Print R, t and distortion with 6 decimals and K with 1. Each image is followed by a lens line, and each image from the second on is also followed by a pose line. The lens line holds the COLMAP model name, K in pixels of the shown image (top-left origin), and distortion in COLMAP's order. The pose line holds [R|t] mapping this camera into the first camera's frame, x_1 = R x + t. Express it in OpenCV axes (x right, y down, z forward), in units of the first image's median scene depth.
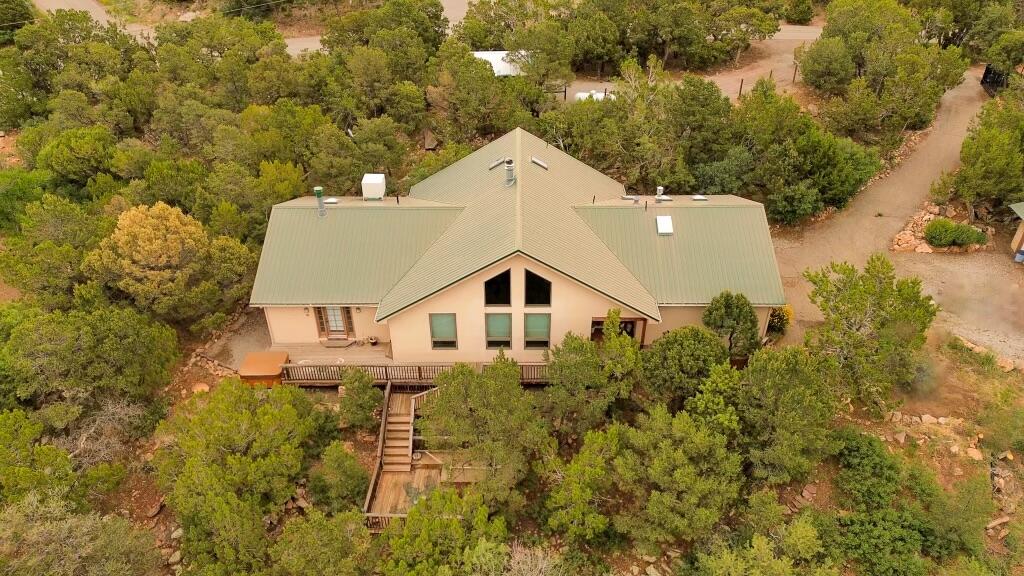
lens RADIAL K [[720.2, 0, 512.0], [0, 720.2, 288.0], [0, 0, 1]] dist [0.051867, -0.036473]
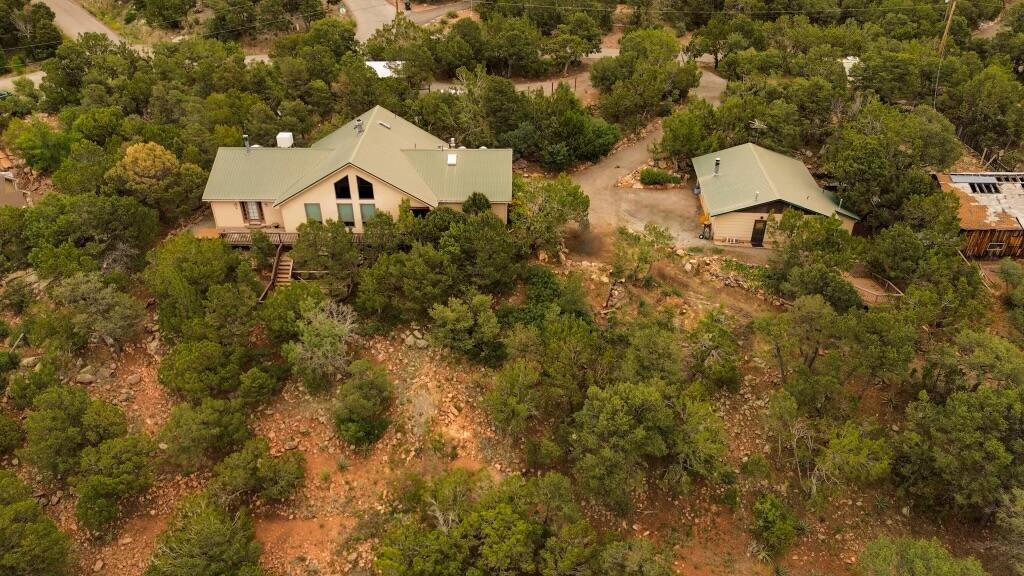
lens RADIAL K [[720.2, 0, 512.0], [0, 720.2, 288.0], [0, 0, 1]] dist [0.051867, -0.036473]
pose [[0.999980, 0.004892, 0.003971, 0.303398], [-0.004740, 0.999285, -0.037502, 0.241695], [-0.004152, 0.037482, 0.999289, -0.592553]]
